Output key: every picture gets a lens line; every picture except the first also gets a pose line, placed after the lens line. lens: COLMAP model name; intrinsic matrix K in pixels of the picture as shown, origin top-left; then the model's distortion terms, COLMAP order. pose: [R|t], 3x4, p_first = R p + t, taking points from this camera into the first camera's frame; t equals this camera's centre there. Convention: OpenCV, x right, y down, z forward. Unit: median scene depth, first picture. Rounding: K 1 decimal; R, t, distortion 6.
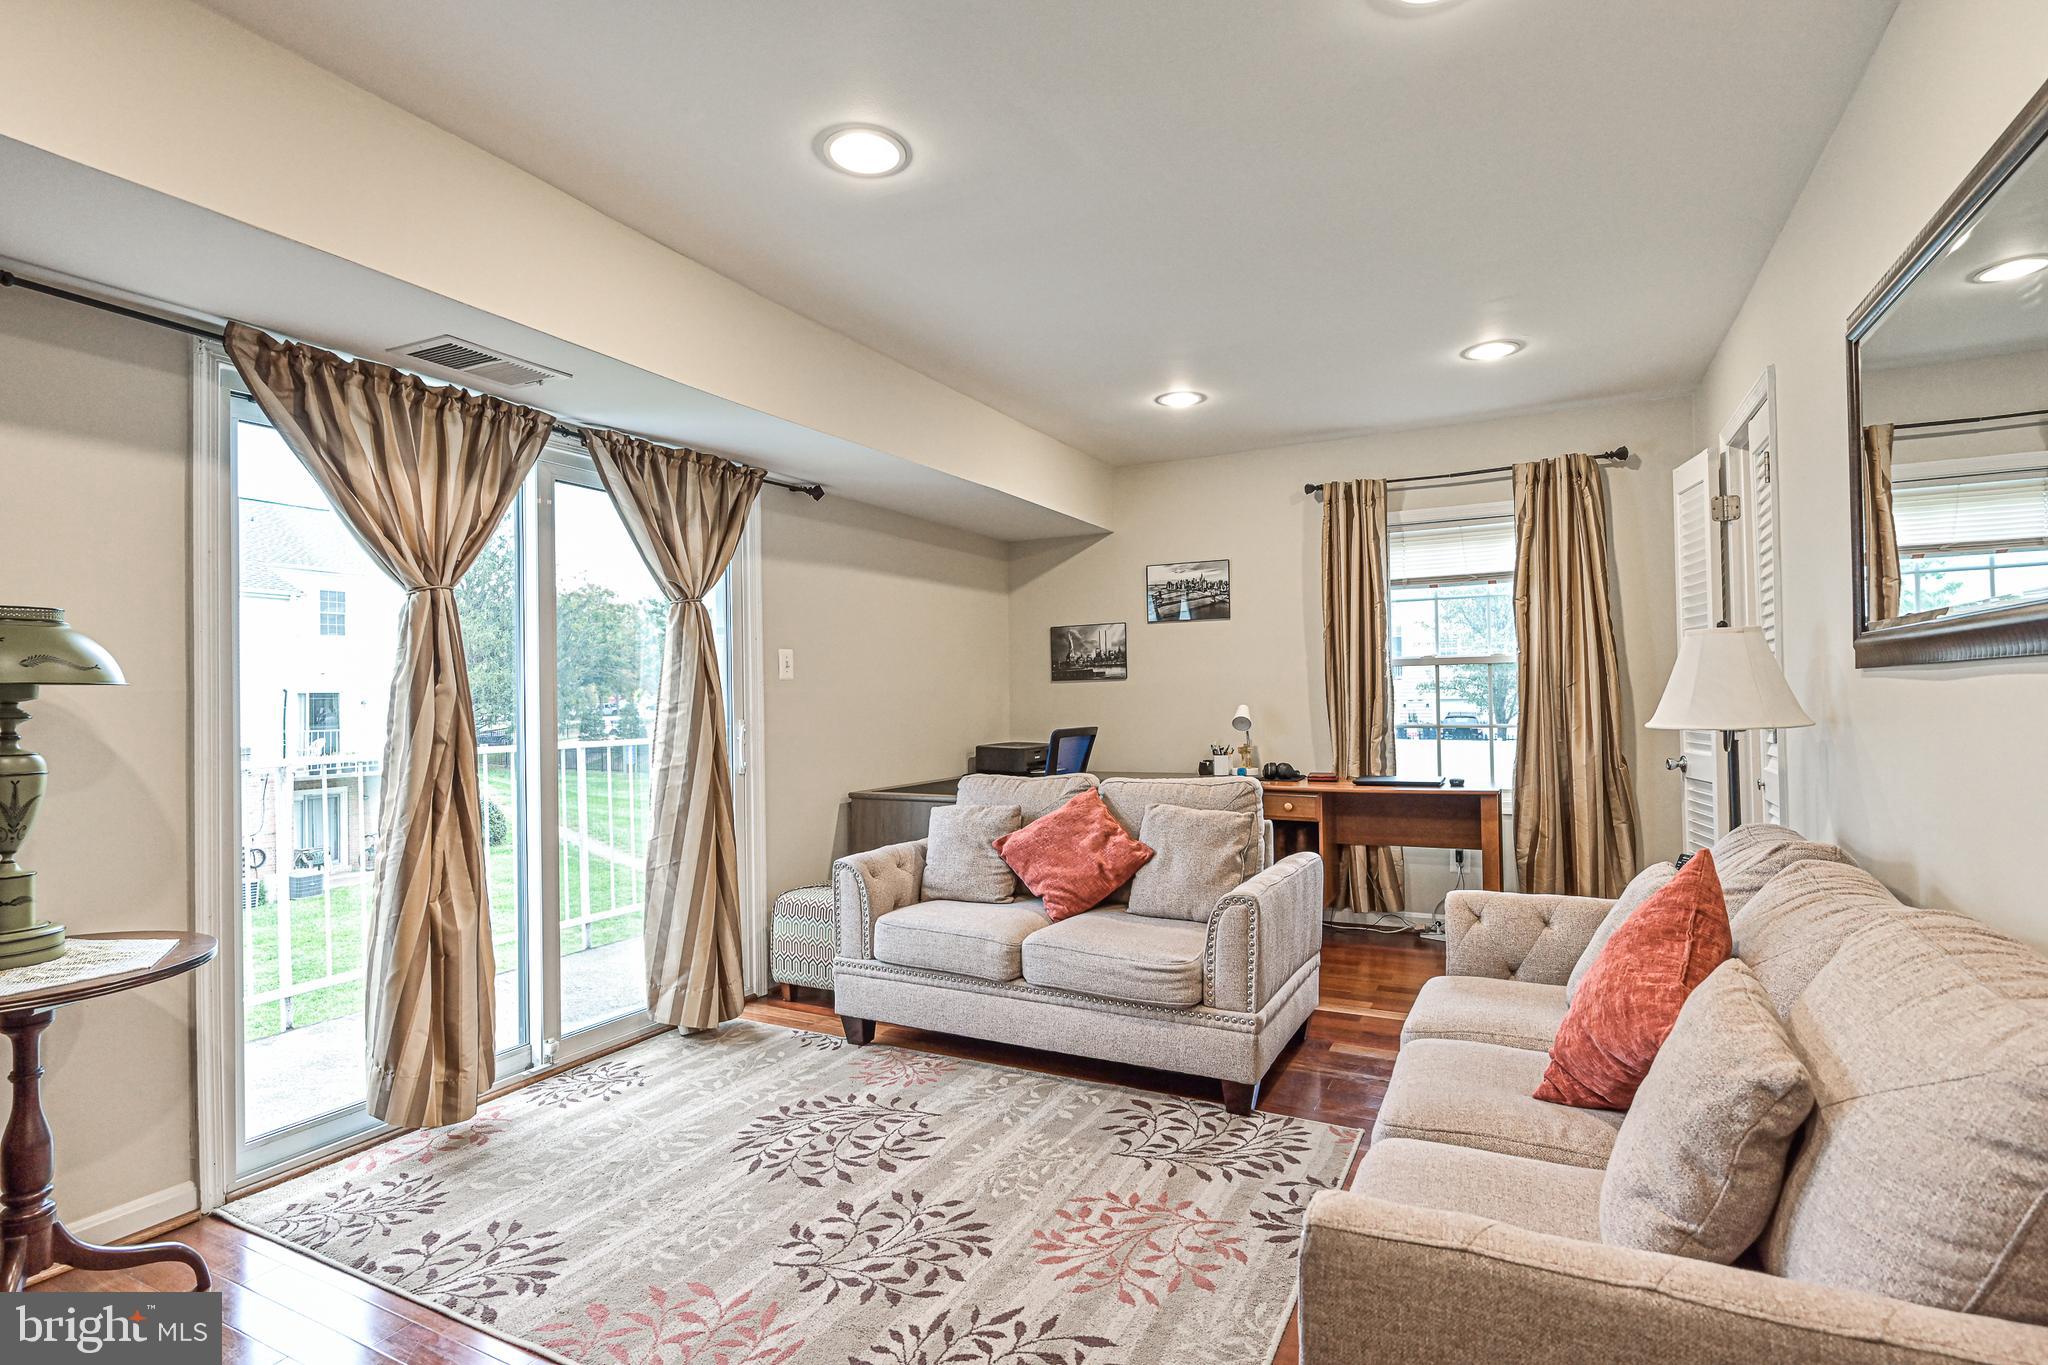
lens RADIAL K [[984.2, 0, 1056.9], [0, 984.2, 694.3], [0, 0, 1]] dist [-0.005908, 0.000305]
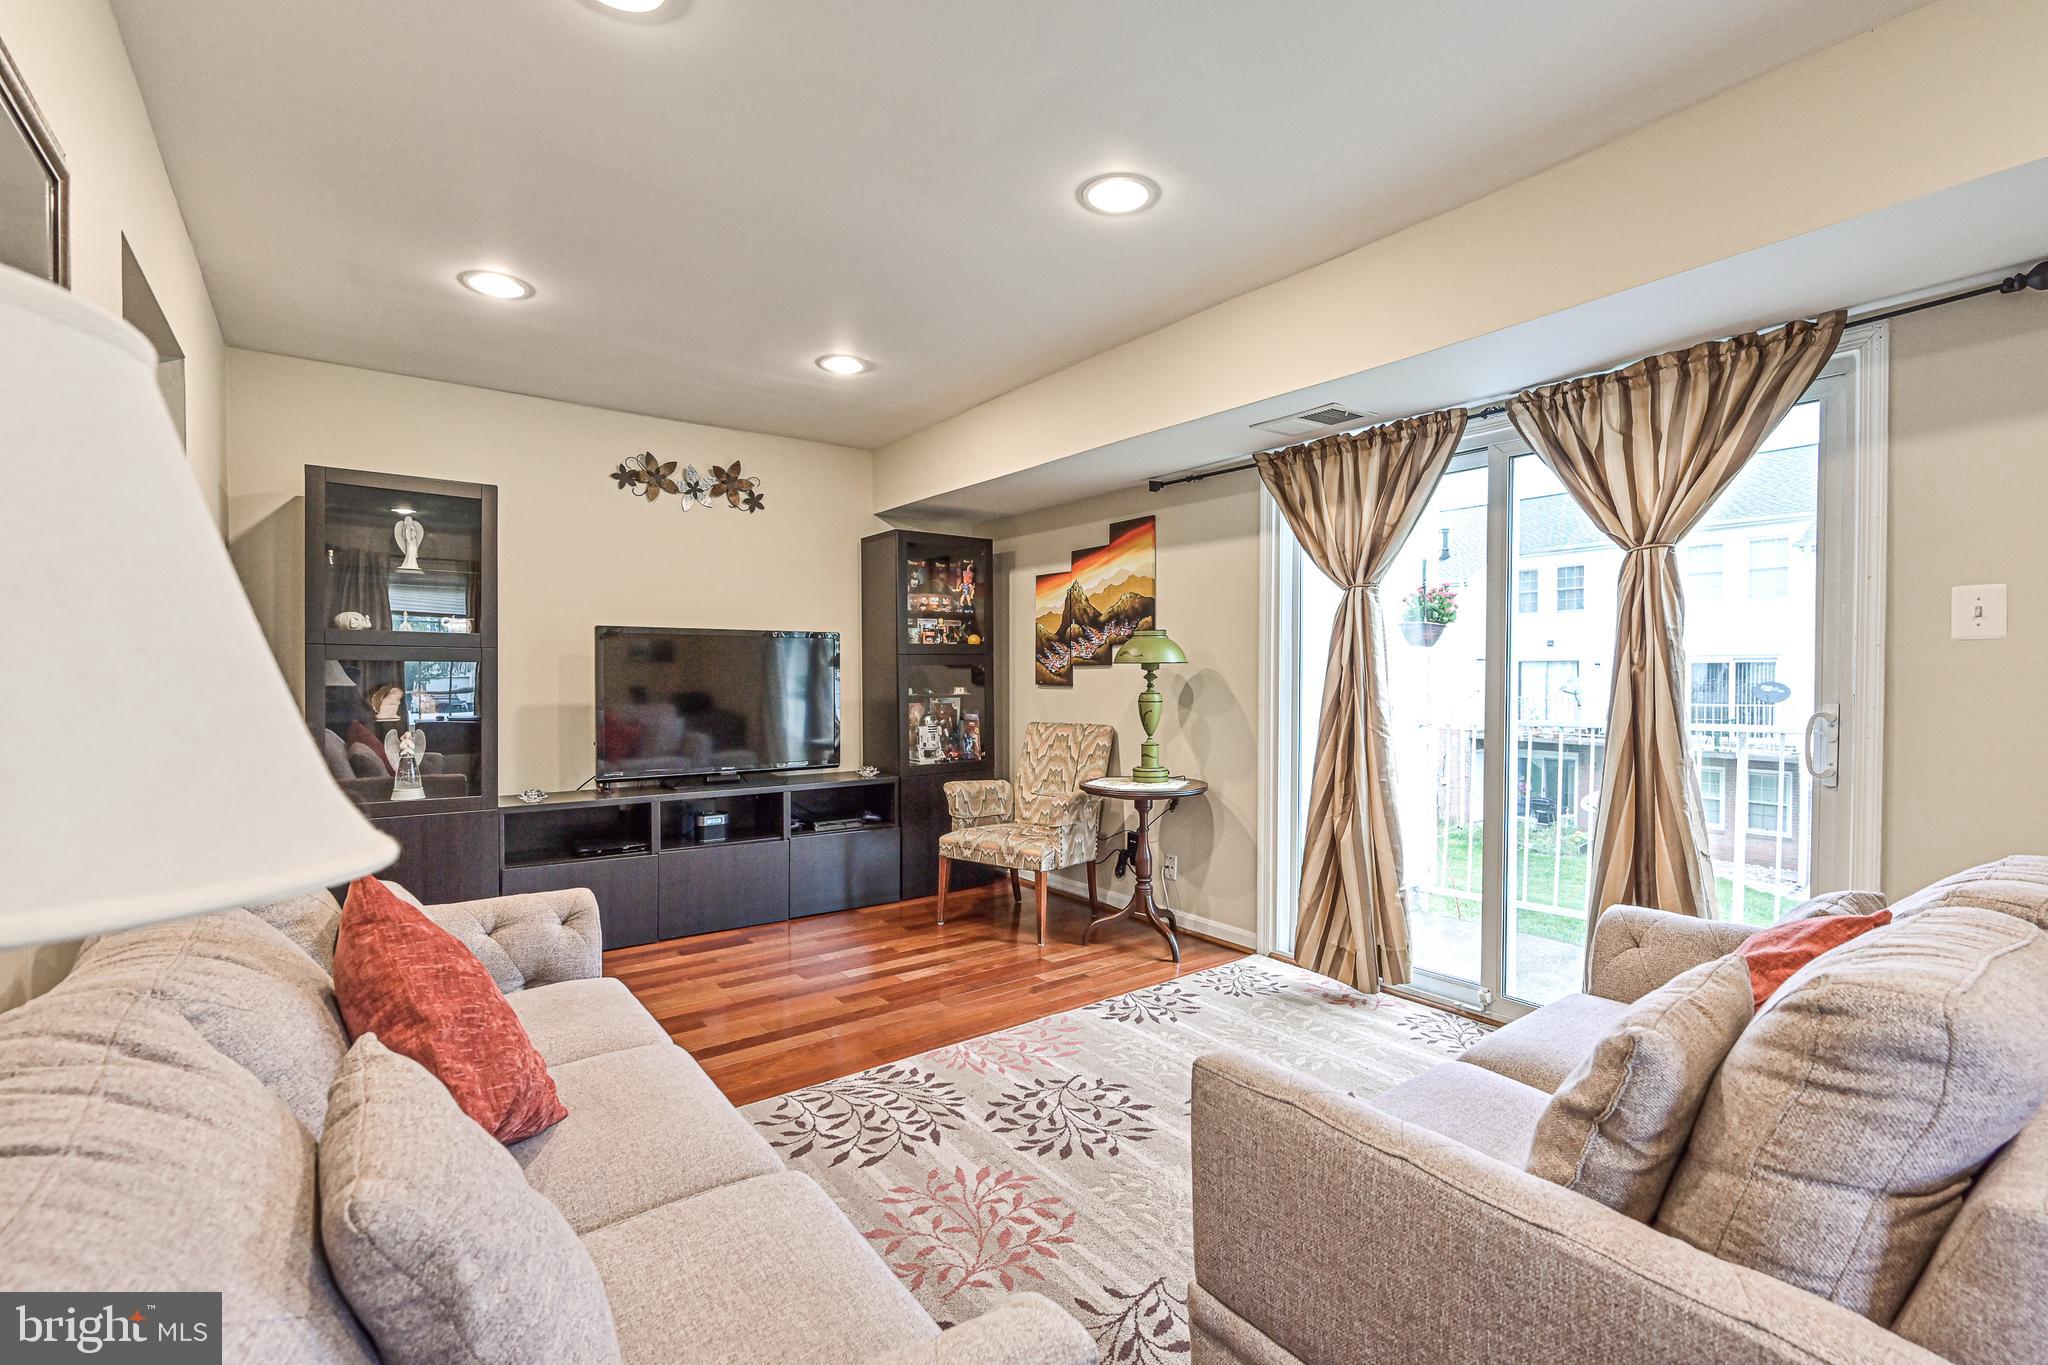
lens RADIAL K [[922.9, 0, 1021.2], [0, 922.9, 685.5], [0, 0, 1]] dist [-0.001419, 0.000738]
pose [[-0.463705, 0.023419, -0.885680, 0.649250], [0.007622, 0.999719, 0.022444, -0.004886], [0.885957, 0.003657, -0.463753, 1.101671]]
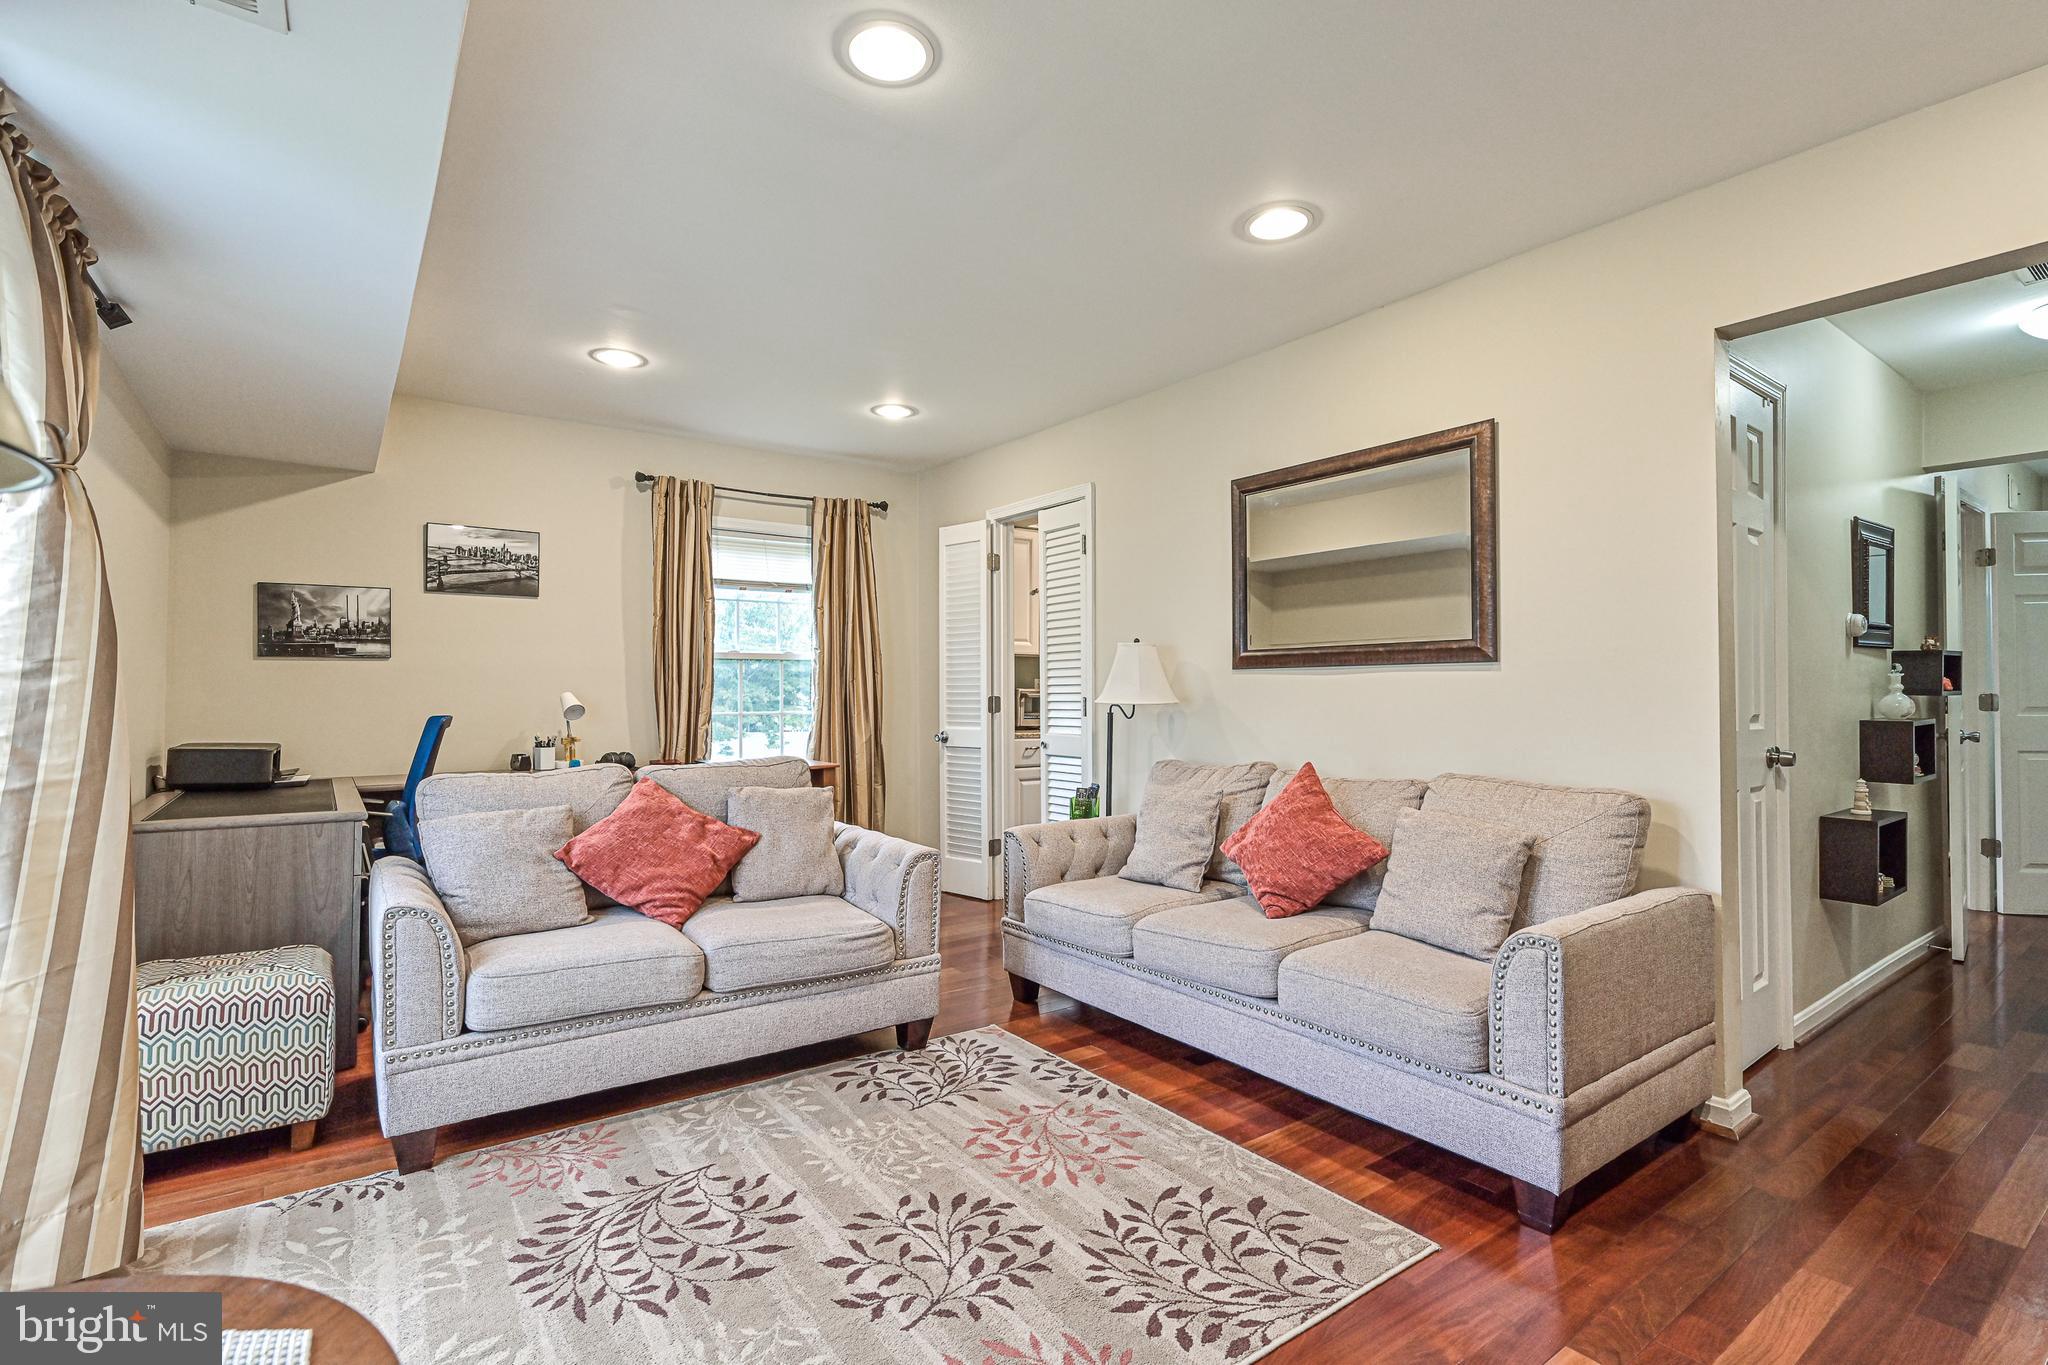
lens RADIAL K [[922.9, 0, 1016.8], [0, 922.9, 685.5], [0, 0, 1]] dist [-0.001419, 0.000738]
pose [[0.482511, 0.022463, 0.875602, -0.676936], [-0.010458, 0.999748, -0.019885, 0.031742], [-0.875827, 0.000438, 0.482625, 0.384358]]
